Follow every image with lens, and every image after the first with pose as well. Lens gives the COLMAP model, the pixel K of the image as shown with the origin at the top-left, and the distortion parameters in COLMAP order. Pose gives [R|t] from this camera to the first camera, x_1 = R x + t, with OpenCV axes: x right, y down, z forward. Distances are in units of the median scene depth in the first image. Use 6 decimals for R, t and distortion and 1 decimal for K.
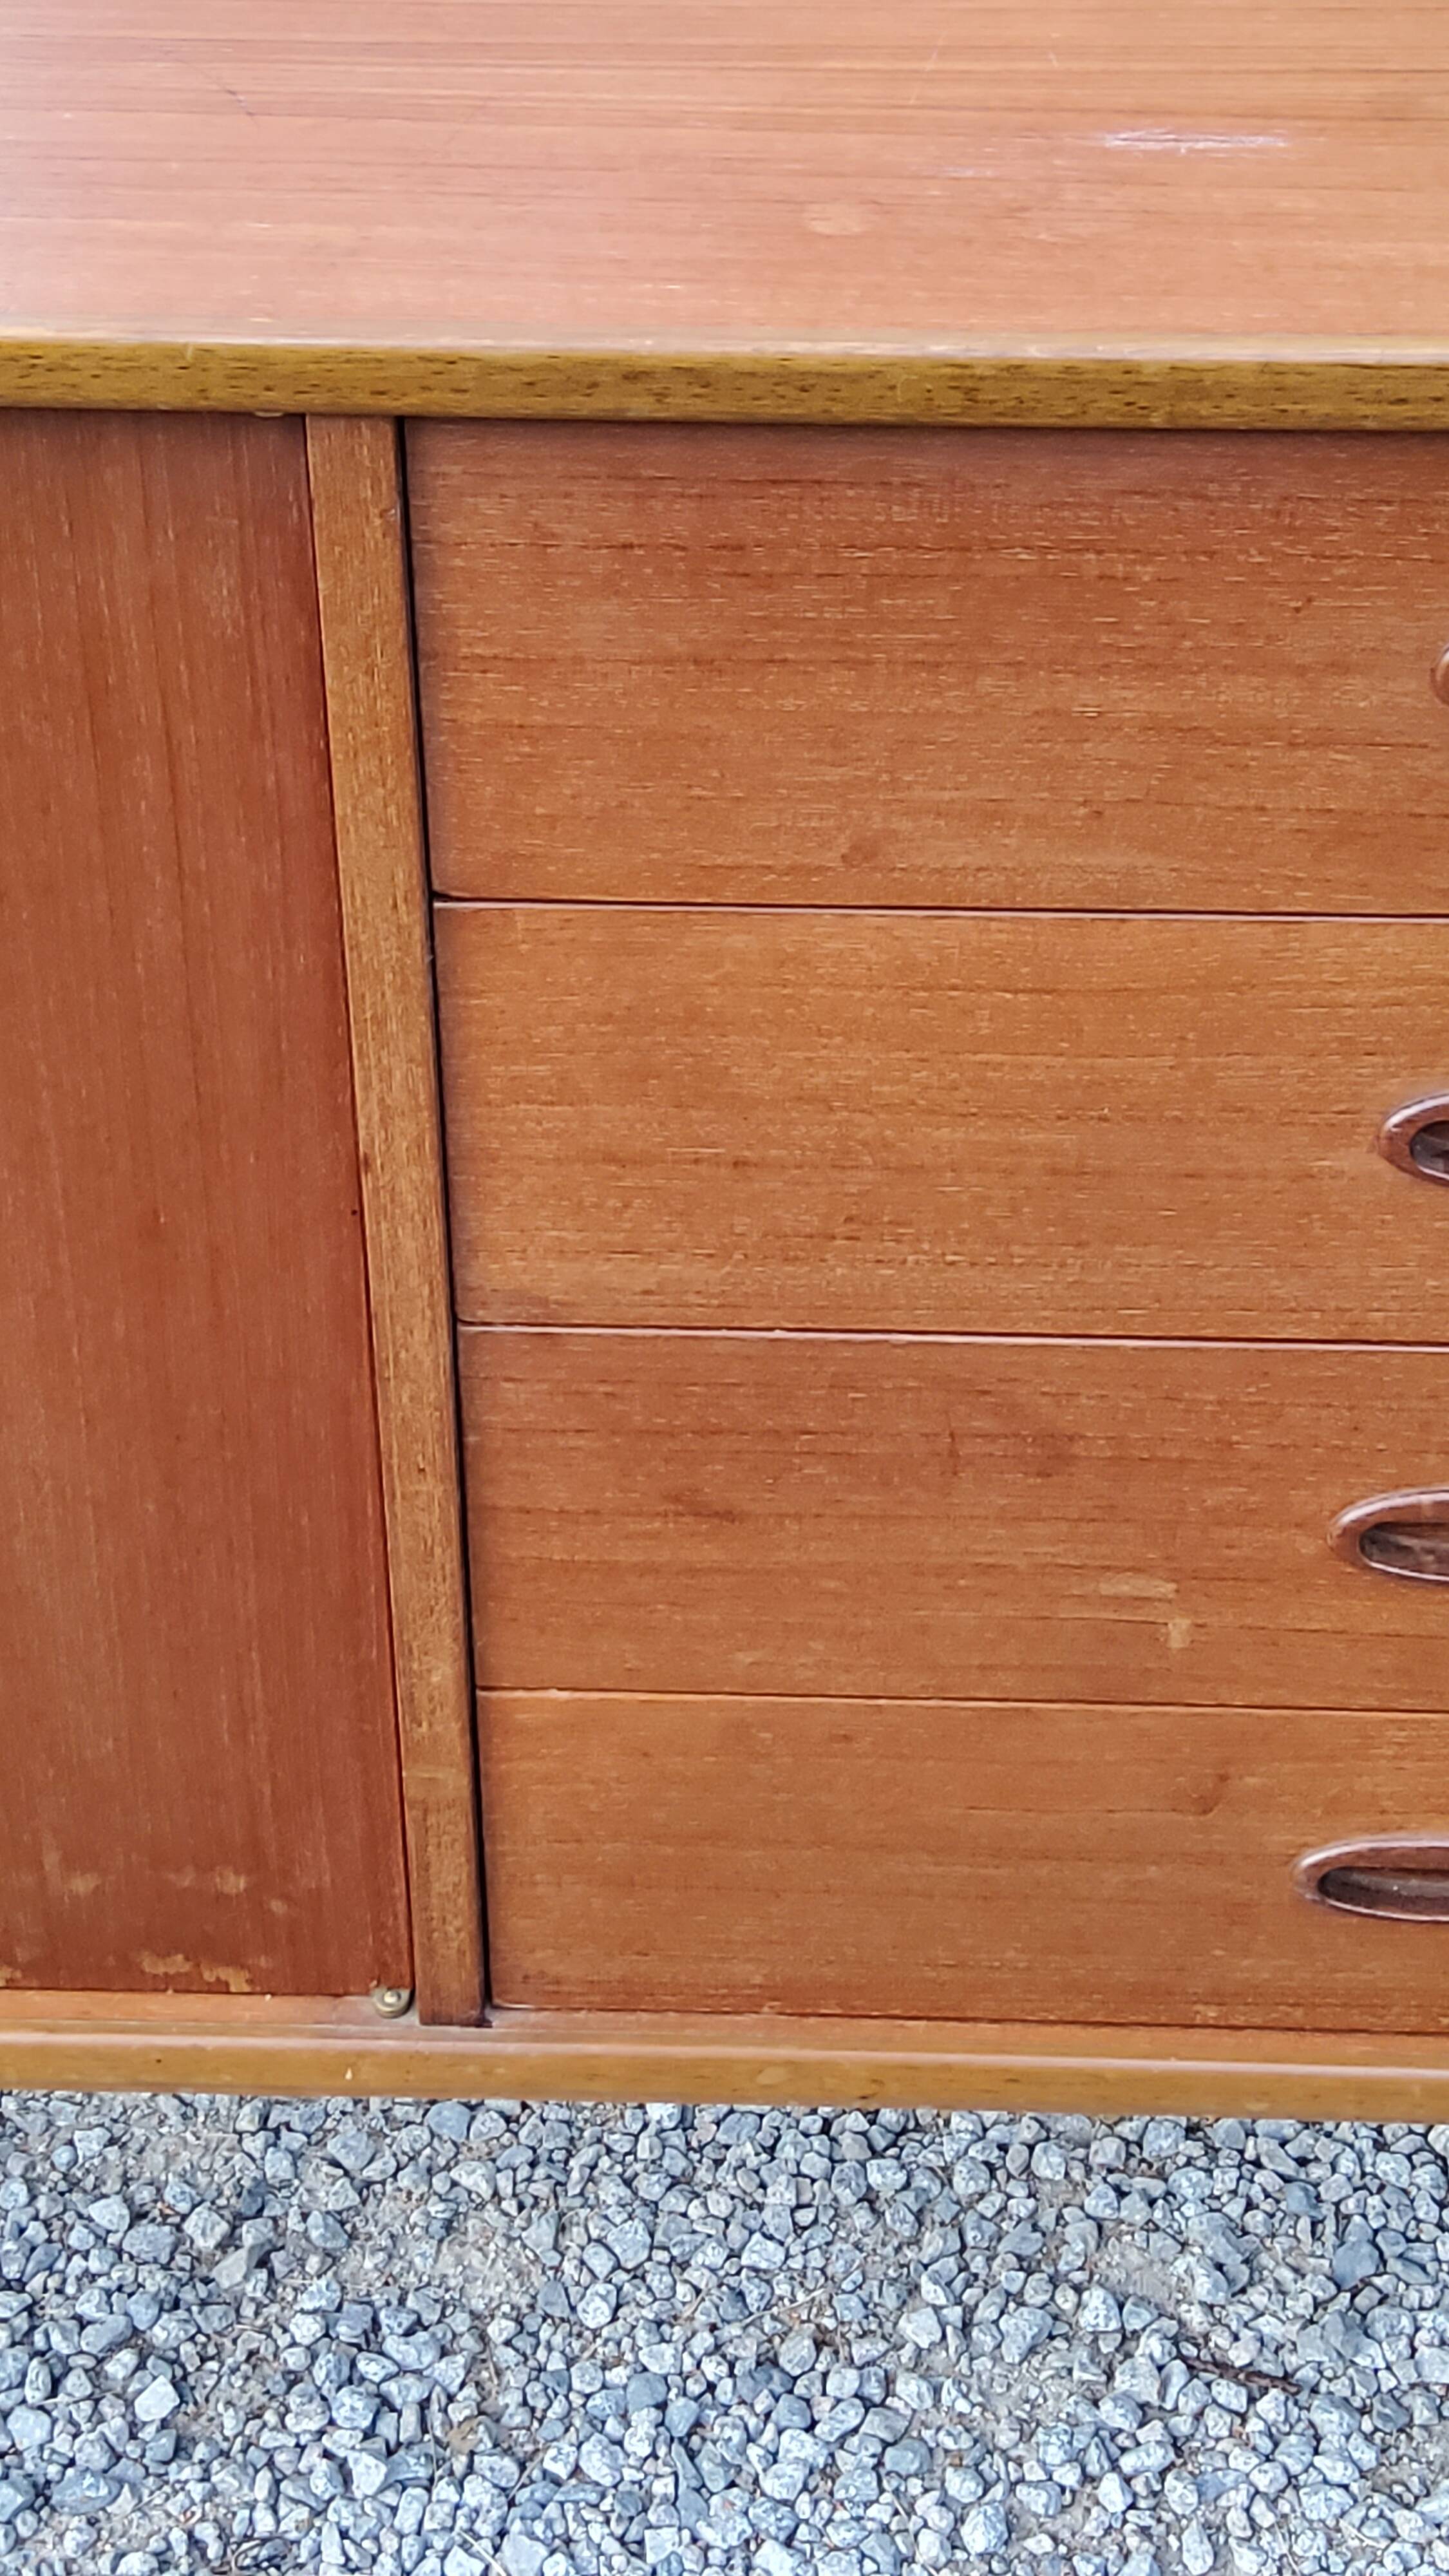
lens RADIAL K [[3831.1, 0, 759.0], [0, 3831.1, 1285.6], [0, 0, 1]] dist [0.105502, 0.000000]
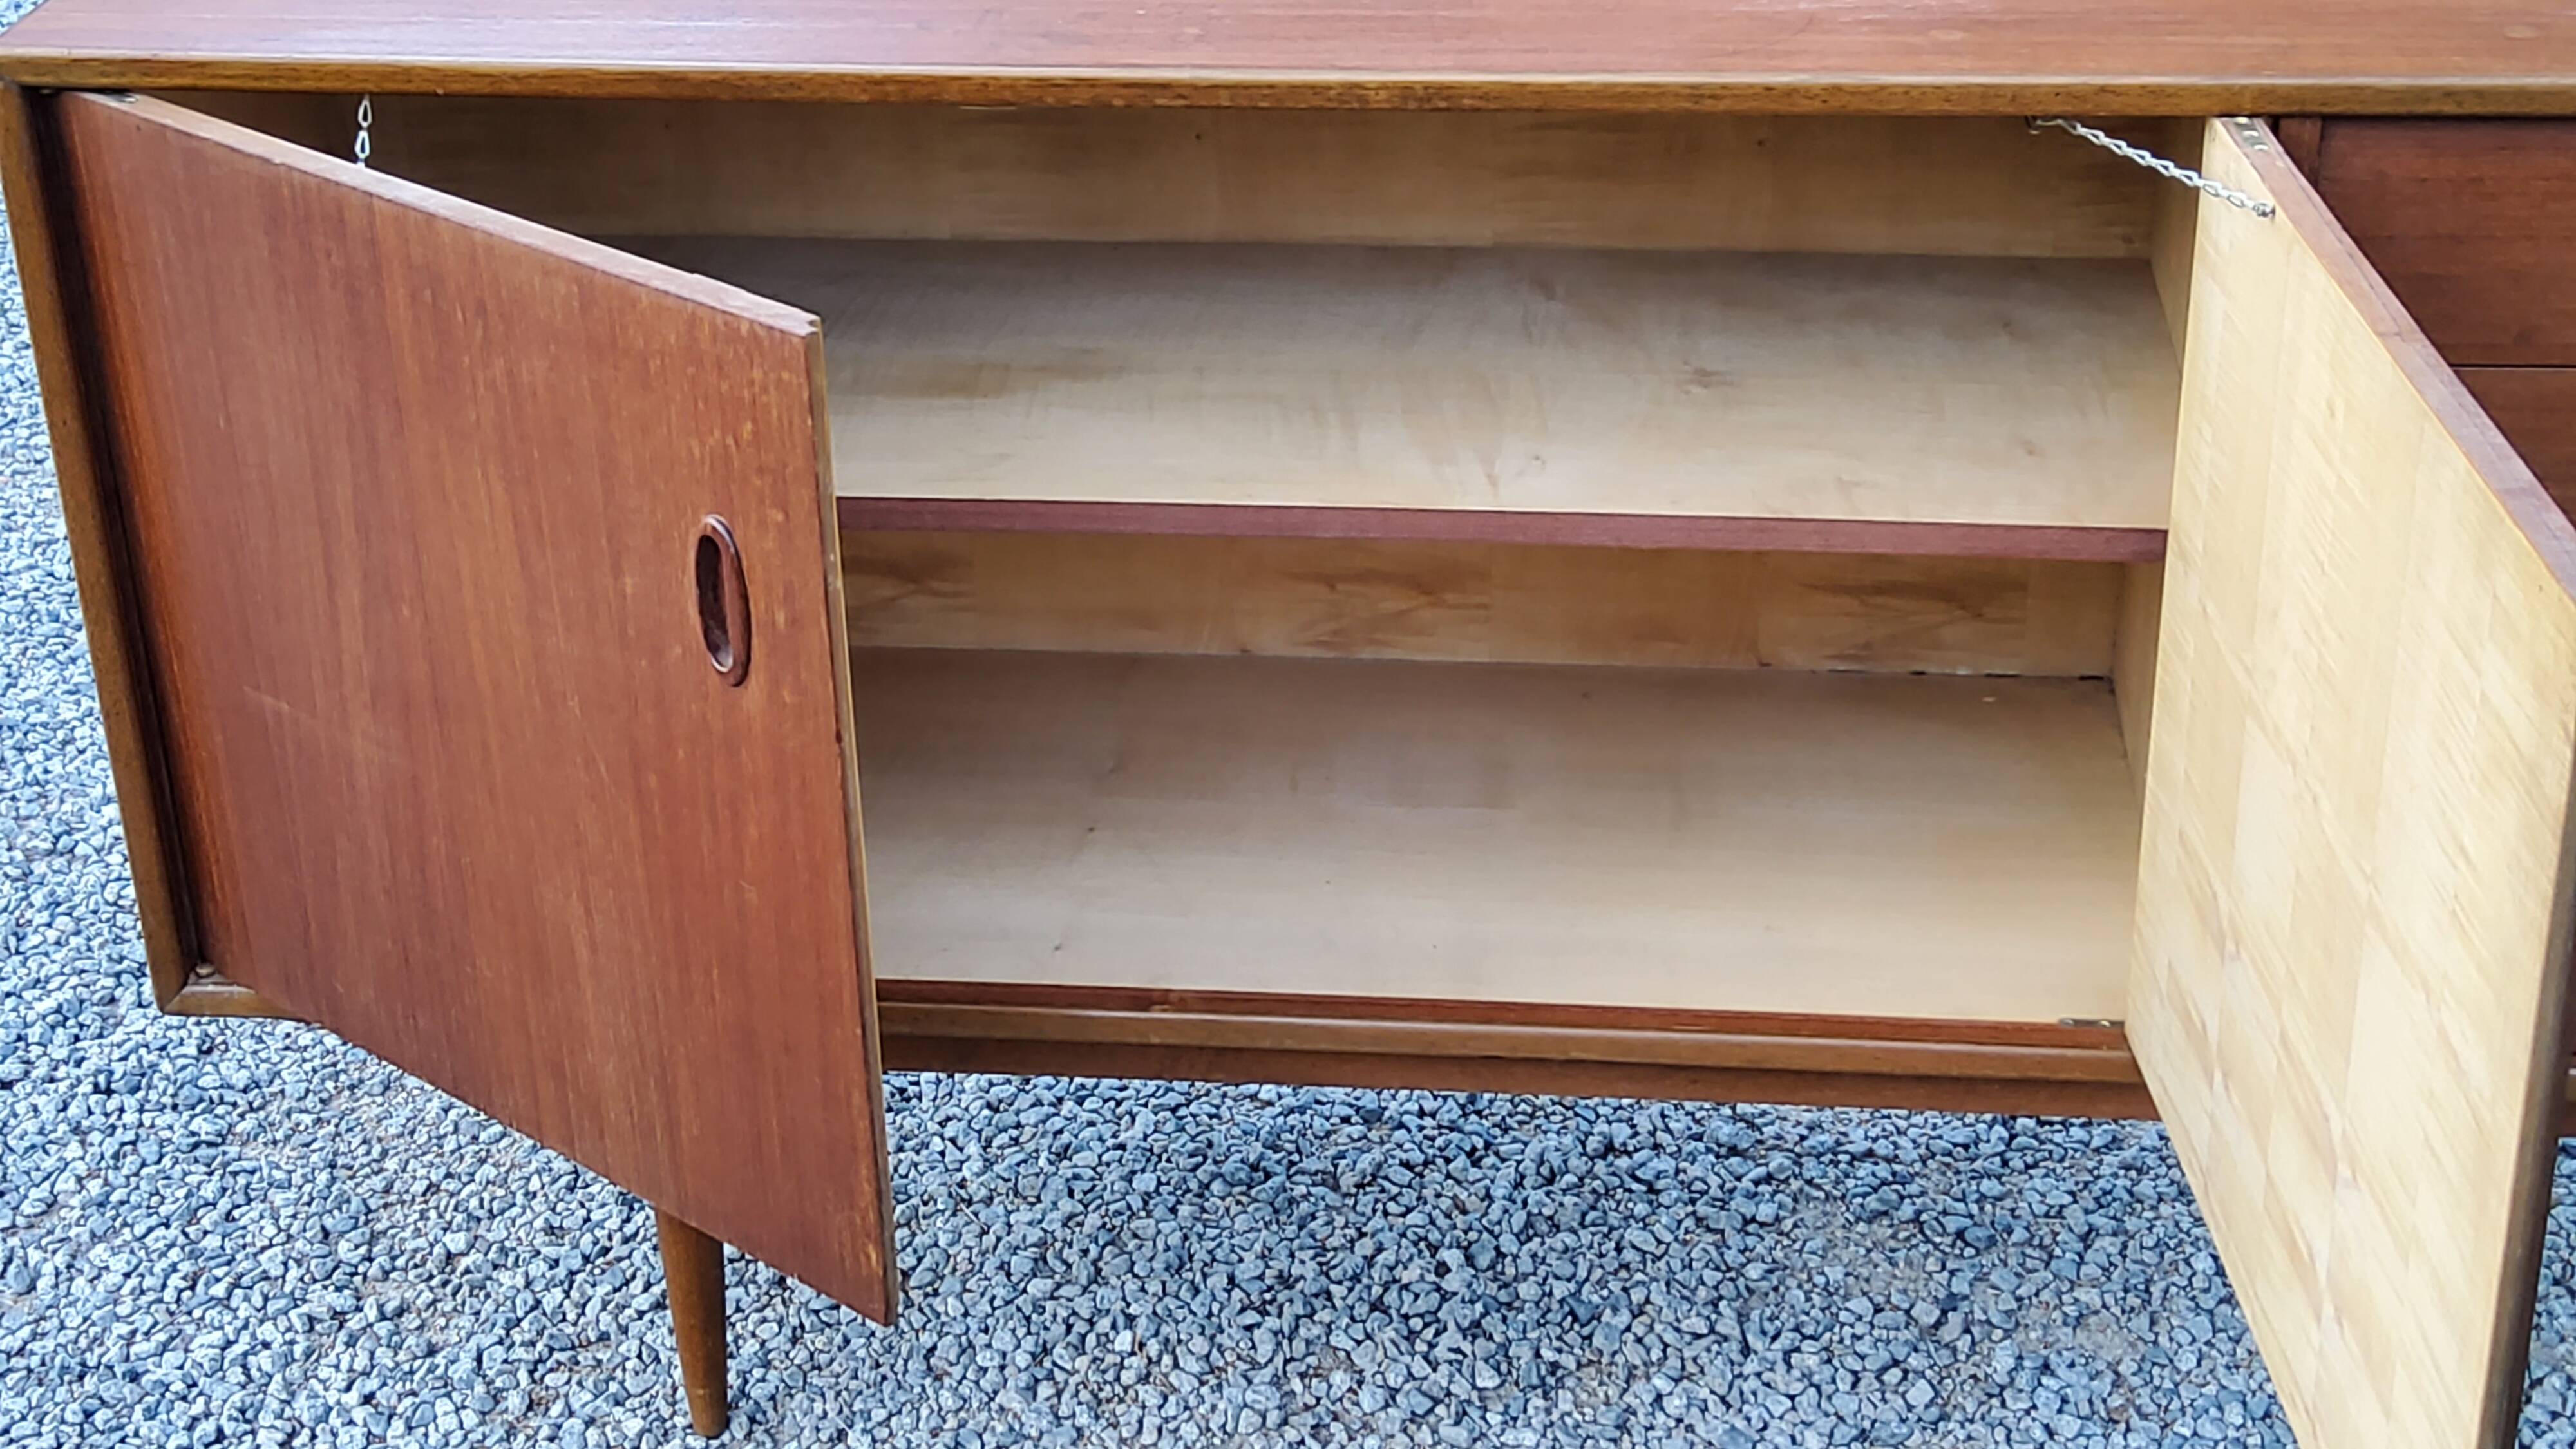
lens RADIAL K [[3831.1, 0, 1260.1], [0, 3831.1, 691.0], [0, 0, 1]] dist [0.105502, 0.000000]
pose [[0.996523, 0.007495, -0.082975, -0.374454], [-0.021270, 0.985828, -0.166403, 0.341277], [0.080552, 0.167589, 0.982561, -0.821449]]
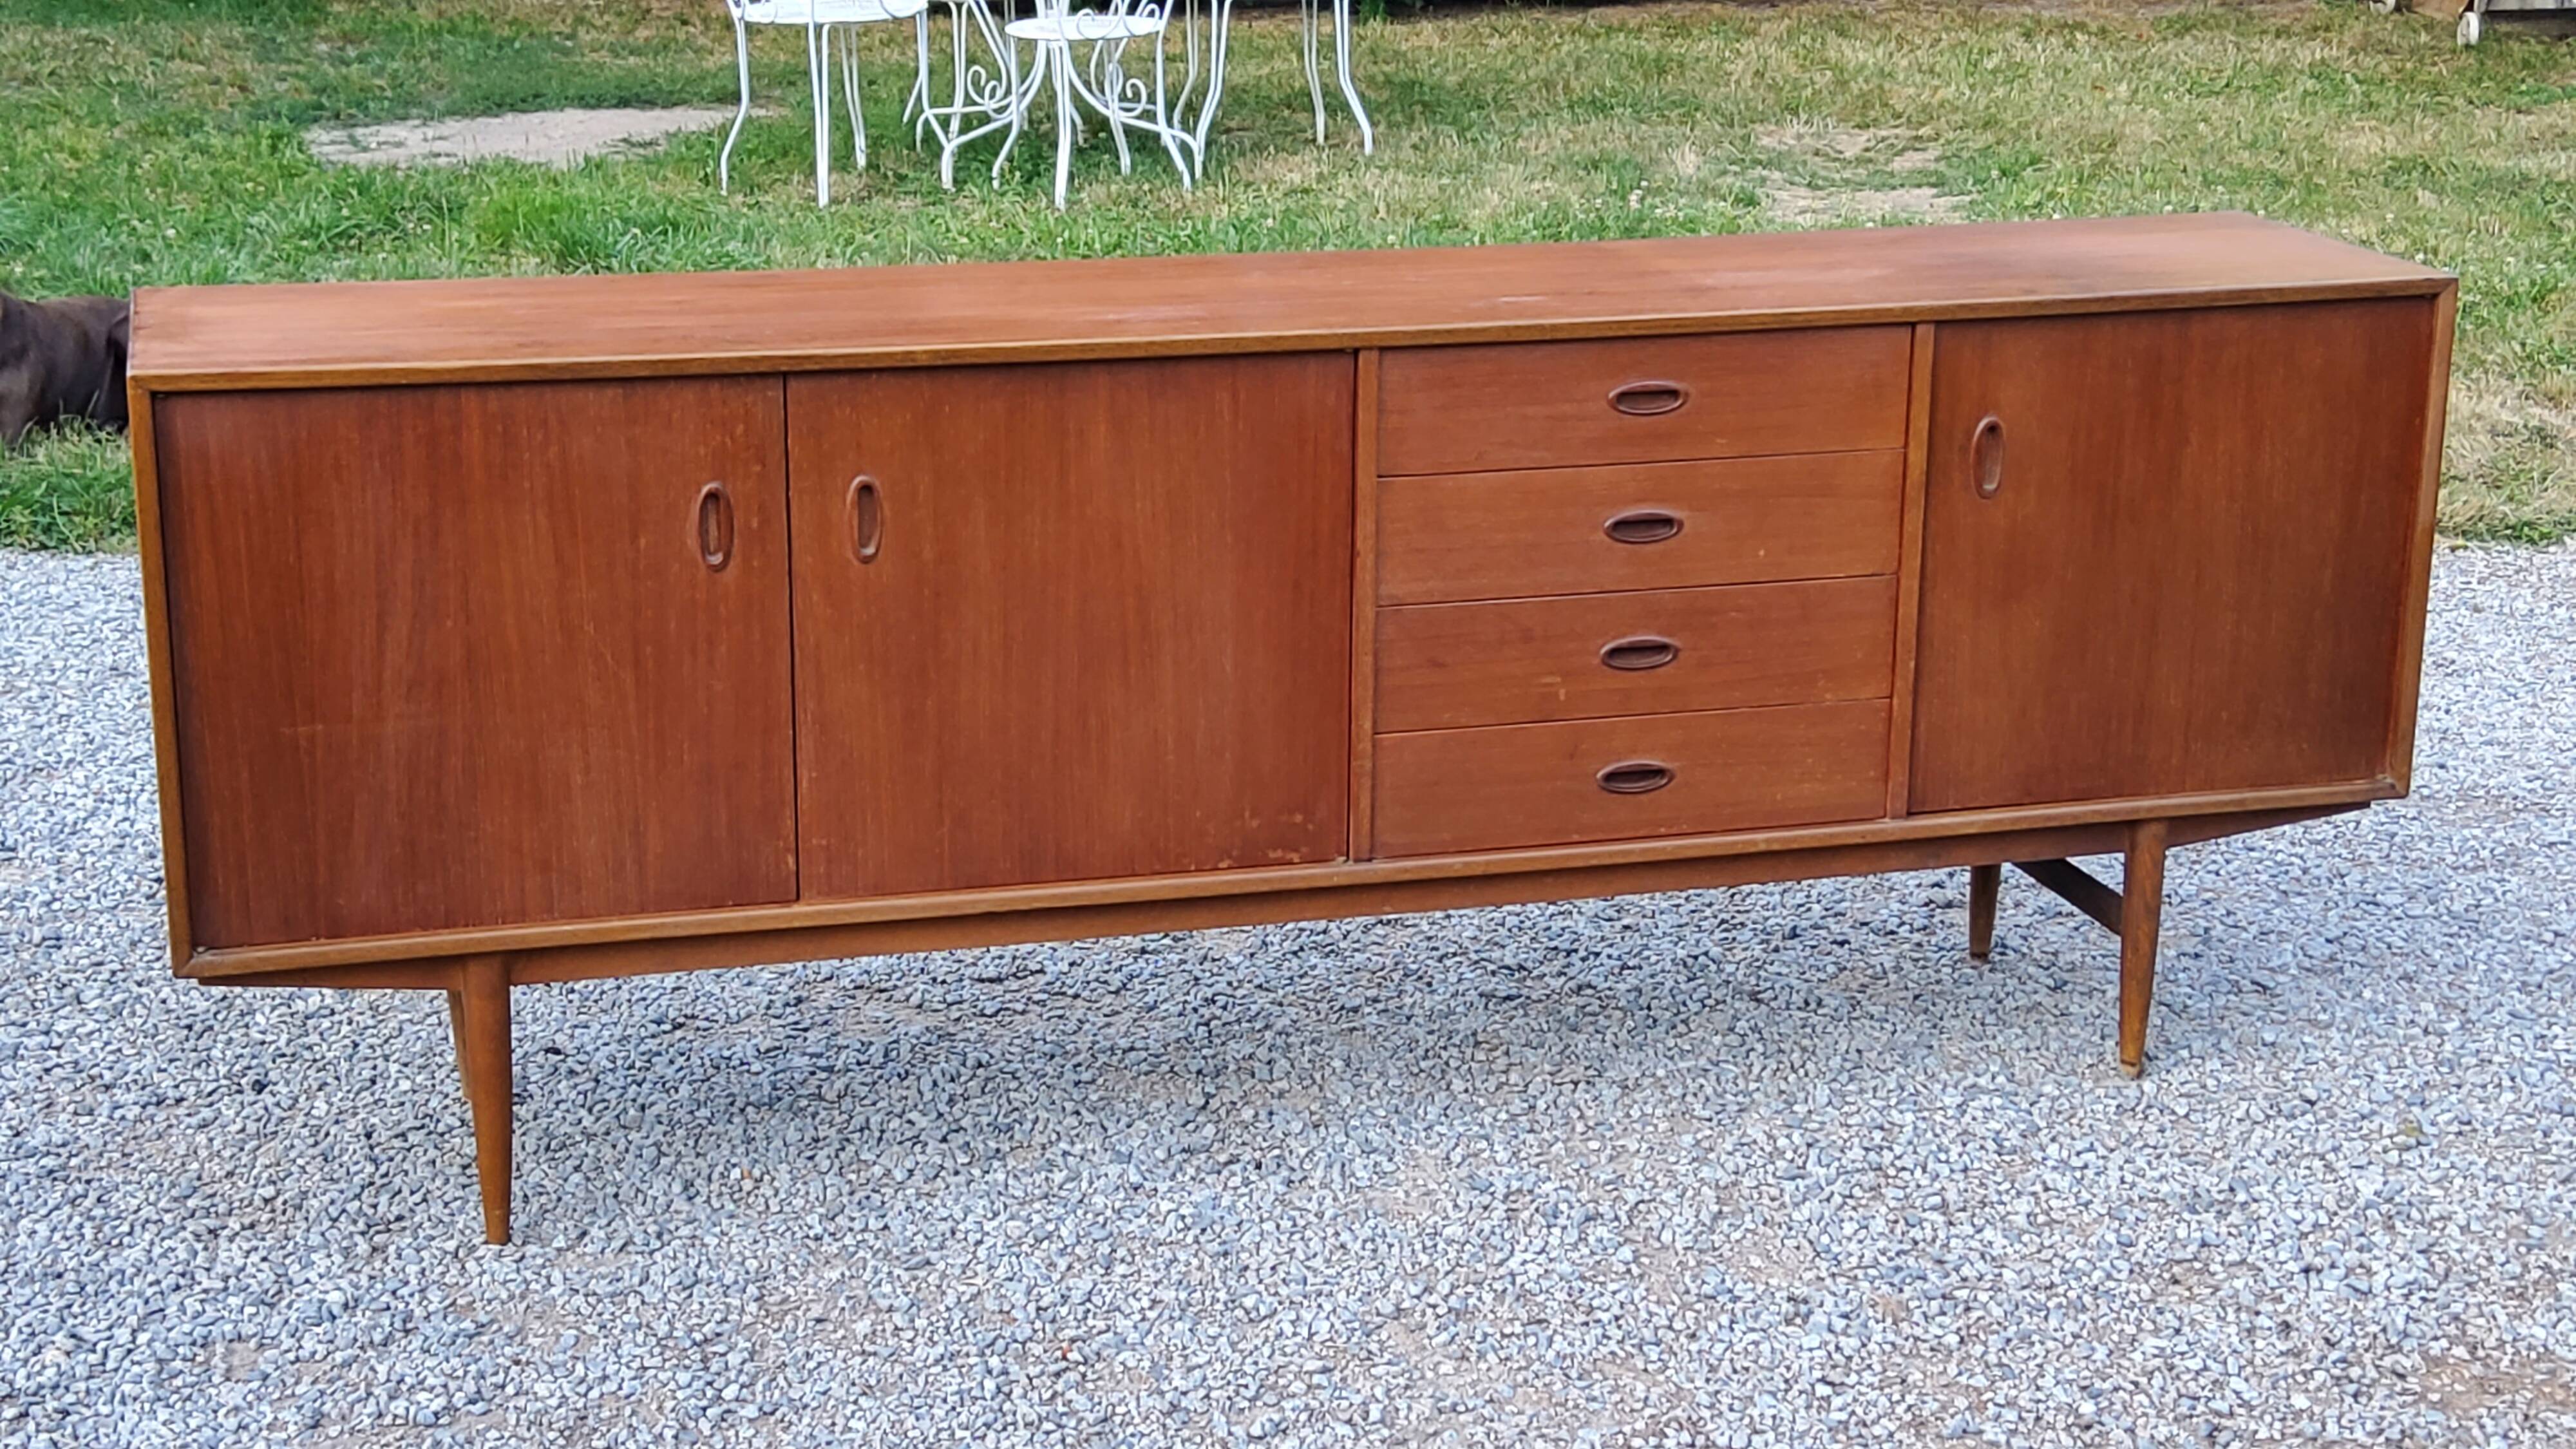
lens RADIAL K [[3831.1, 0, 1271.2], [0, 3831.1, 690.9], [0, 0, 1]] dist [0.105502, 0.000000]
pose [[0.956603, -0.075309, 0.281495, -1.086949], [0.171876, 0.925911, -0.336373, 1.167770], [-0.235307, 0.370157, 0.898674, -2.023821]]
